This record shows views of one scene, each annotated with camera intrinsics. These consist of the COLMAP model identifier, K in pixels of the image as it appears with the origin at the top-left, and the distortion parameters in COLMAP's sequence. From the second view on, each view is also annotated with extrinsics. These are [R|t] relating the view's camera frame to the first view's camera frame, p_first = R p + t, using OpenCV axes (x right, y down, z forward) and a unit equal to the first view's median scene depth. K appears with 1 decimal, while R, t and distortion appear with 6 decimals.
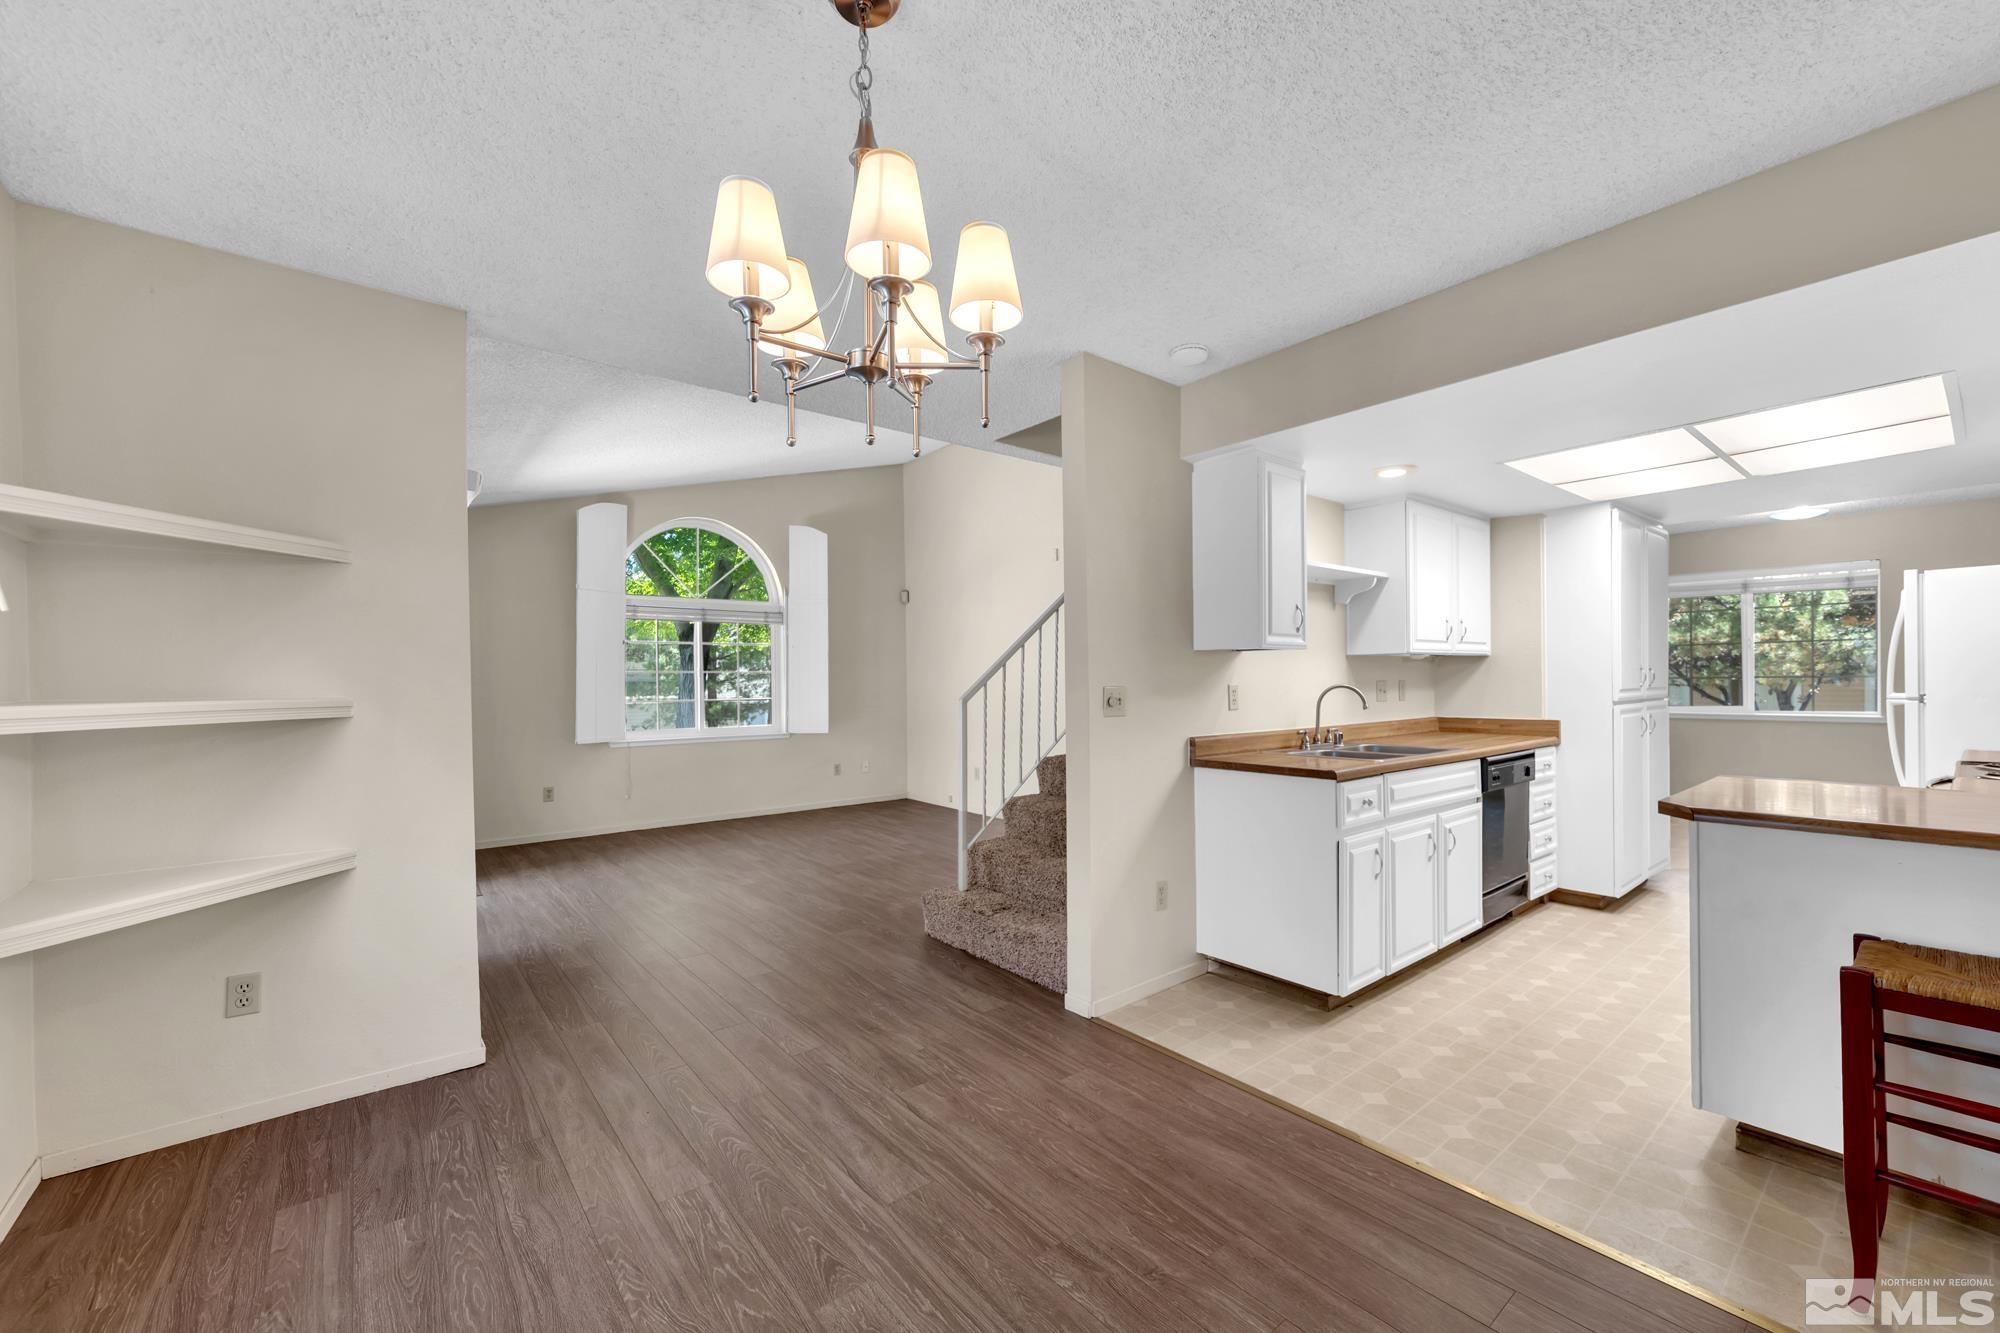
lens RADIAL K [[782.1, 0, 1021.1], [0, 782.1, 686.3], [0, 0, 1]] dist [-0.000656, 0.000045]
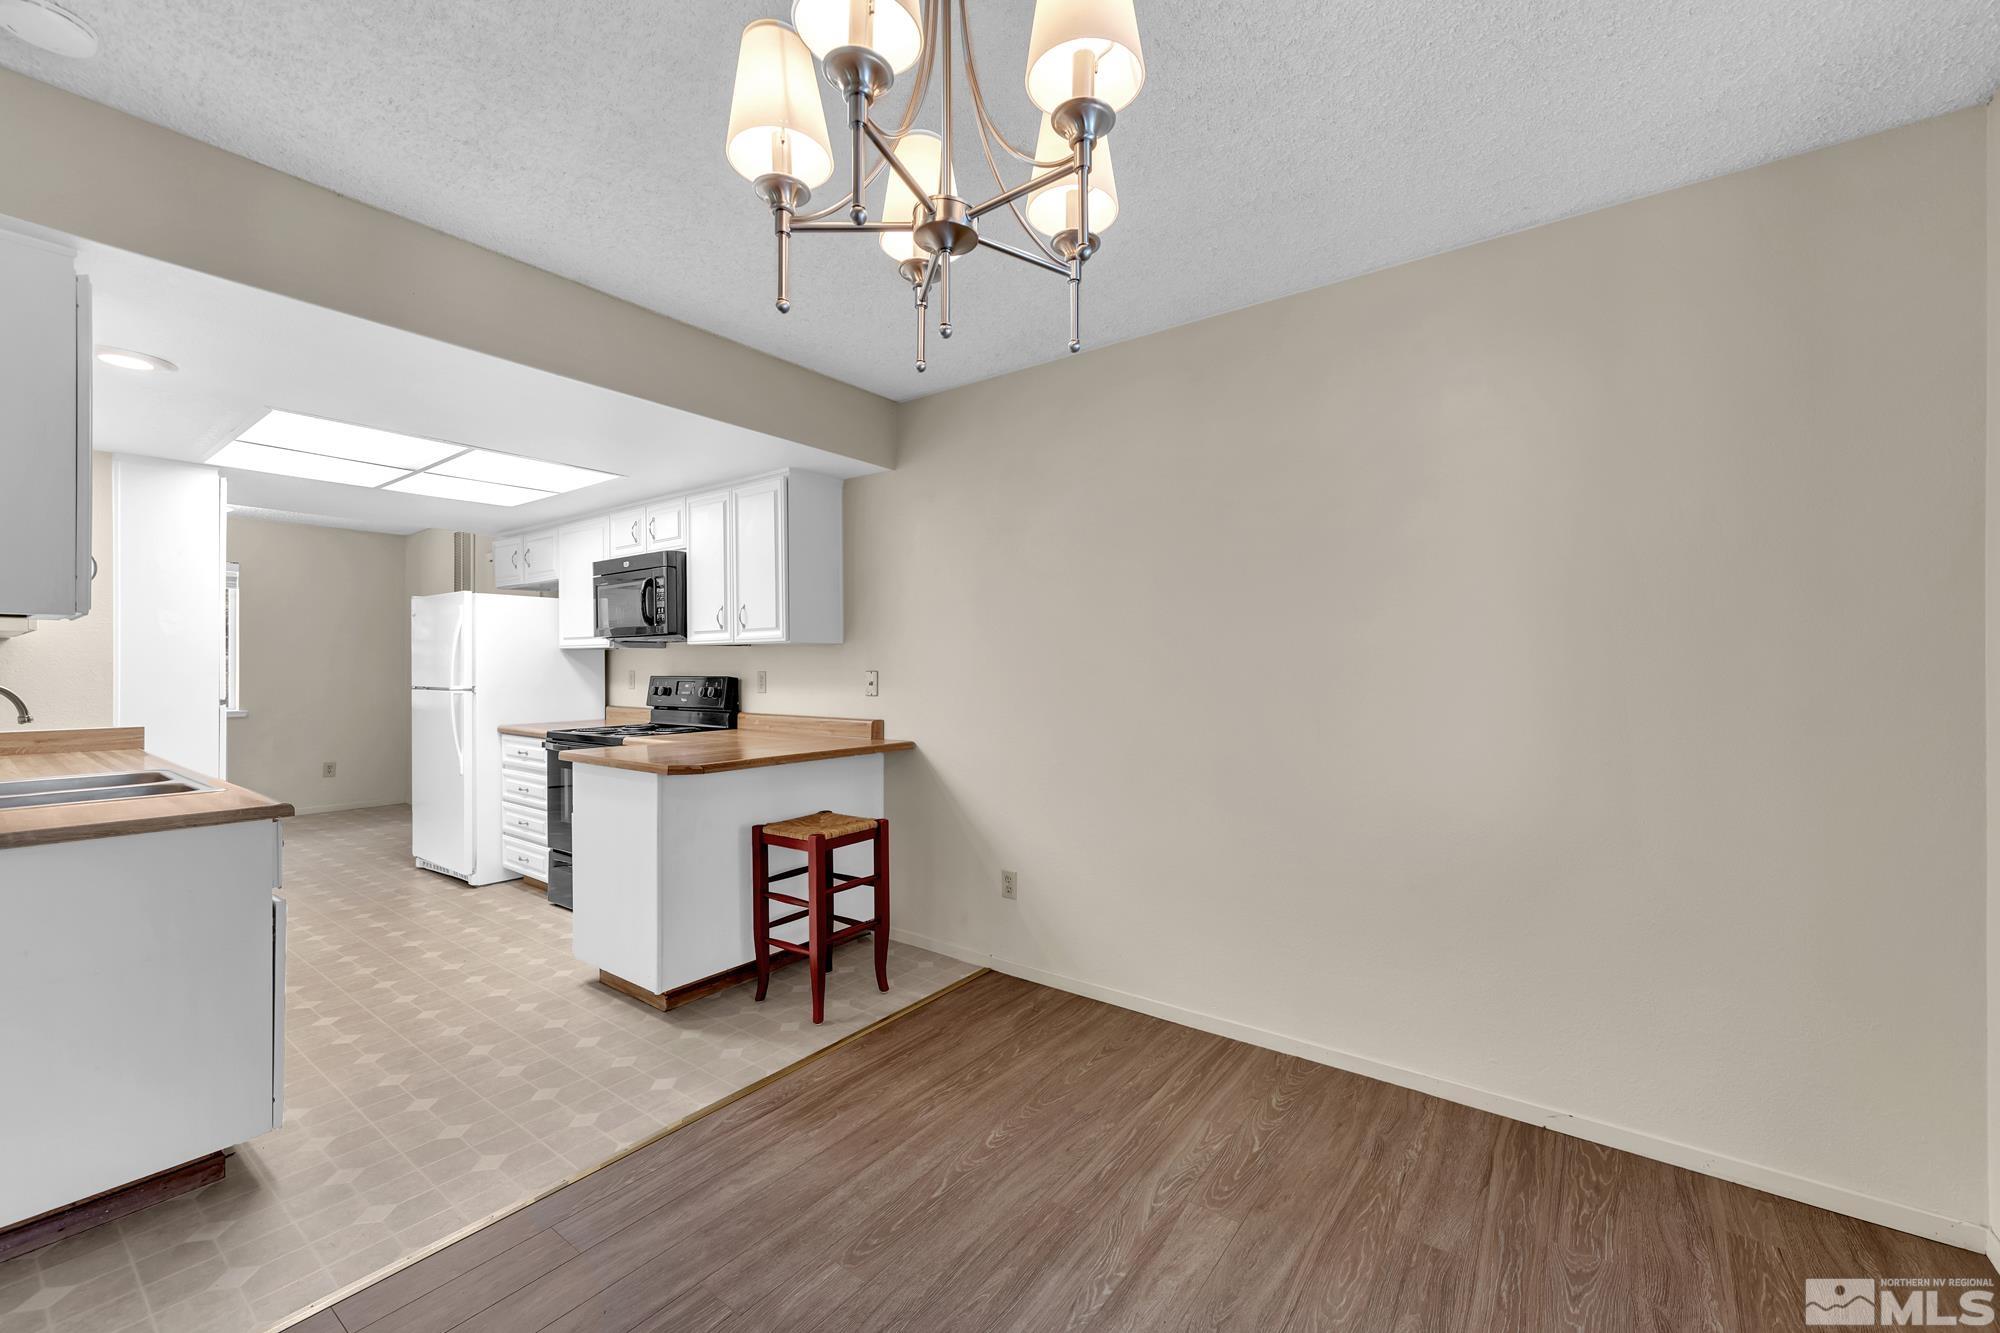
lens RADIAL K [[771.8, 0, 1024.9], [0, 771.8, 665.8], [0, 0, 1]] dist [0.000455, 0.000072]
pose [[-0.242930, 0.014114, 0.969941, -0.529057], [0.008855, 0.999885, -0.012332, 0.000950], [-0.970003, 0.005593, -0.243027, 0.655101]]
